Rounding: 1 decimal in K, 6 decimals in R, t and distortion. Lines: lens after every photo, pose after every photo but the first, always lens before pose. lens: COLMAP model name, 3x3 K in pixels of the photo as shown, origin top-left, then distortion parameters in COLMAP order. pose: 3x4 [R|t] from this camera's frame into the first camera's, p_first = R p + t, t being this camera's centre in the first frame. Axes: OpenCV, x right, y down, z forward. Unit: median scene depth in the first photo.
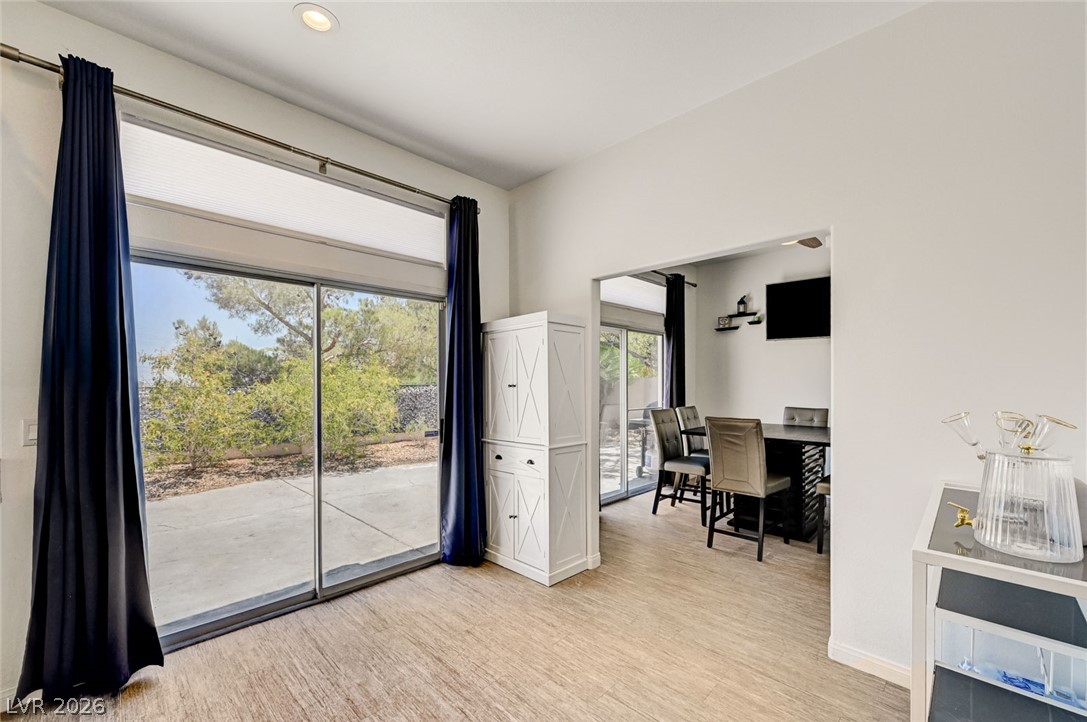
lens RADIAL K [[438.4, 0, 535.9], [0, 438.4, 376.8], [0, 0, 1]] dist [0.001707, 0.000320]
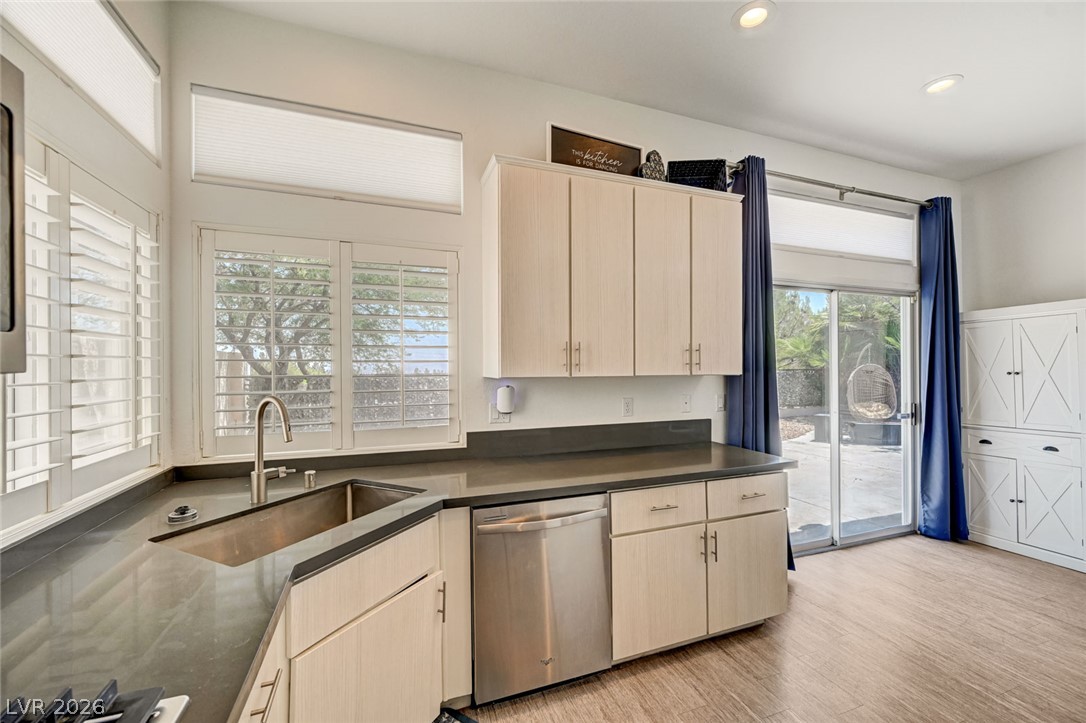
lens RADIAL K [[428.2, 0, 543.0], [0, 428.2, 361.5], [0, 0, 1]] dist [-0.000696, -0.000127]
pose [[0.904329, -0.007767, -0.426766, -0.597792], [0.007694, 0.999969, -0.001896, -0.013002], [0.426768, -0.001569, 0.904360, -0.361141]]
